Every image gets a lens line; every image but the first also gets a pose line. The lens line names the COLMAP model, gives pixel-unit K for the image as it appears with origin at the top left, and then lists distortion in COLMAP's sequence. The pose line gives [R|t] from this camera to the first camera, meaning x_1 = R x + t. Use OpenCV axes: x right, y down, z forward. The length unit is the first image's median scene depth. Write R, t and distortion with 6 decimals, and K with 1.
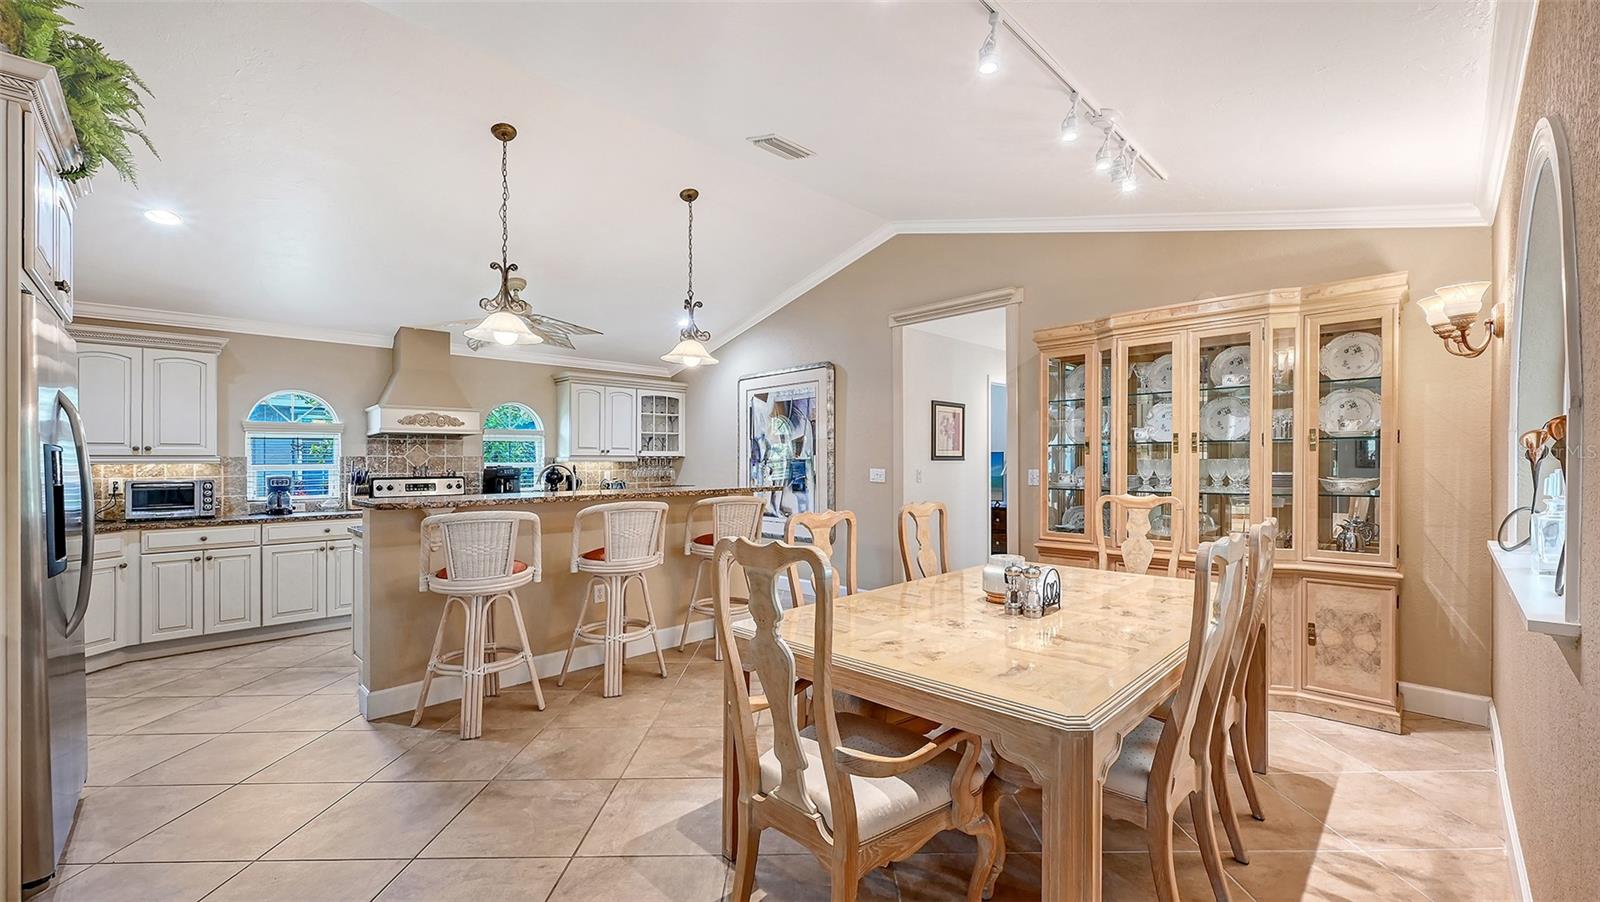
lens RADIAL K [[630.6, 0, 798.3], [0, 630.6, 460.0], [0, 0, 1]] dist [0.001655, 0.000084]
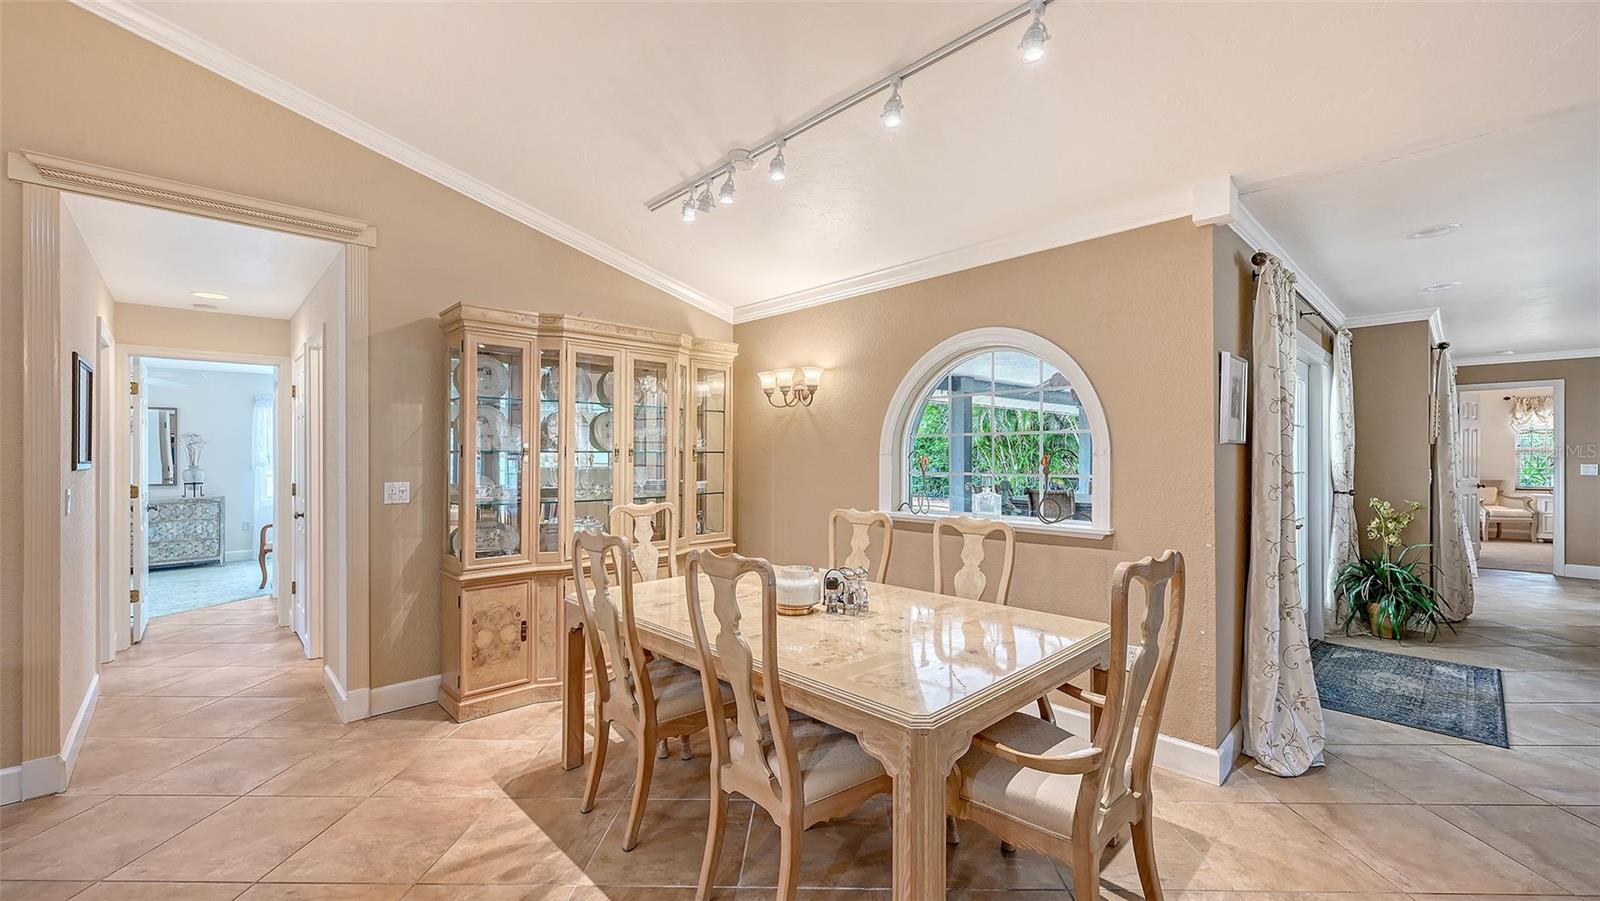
lens RADIAL K [[641.6, 0, 803.6], [0, 641.6, 454.0], [0, 0, 1]] dist [0.001073, 0.000174]
pose [[-0.004670, -0.001007, 0.999989, -0.496000], [-0.002519, 0.999996, 0.000995, -0.024677], [-0.999986, -0.002515, -0.004672, 0.682686]]
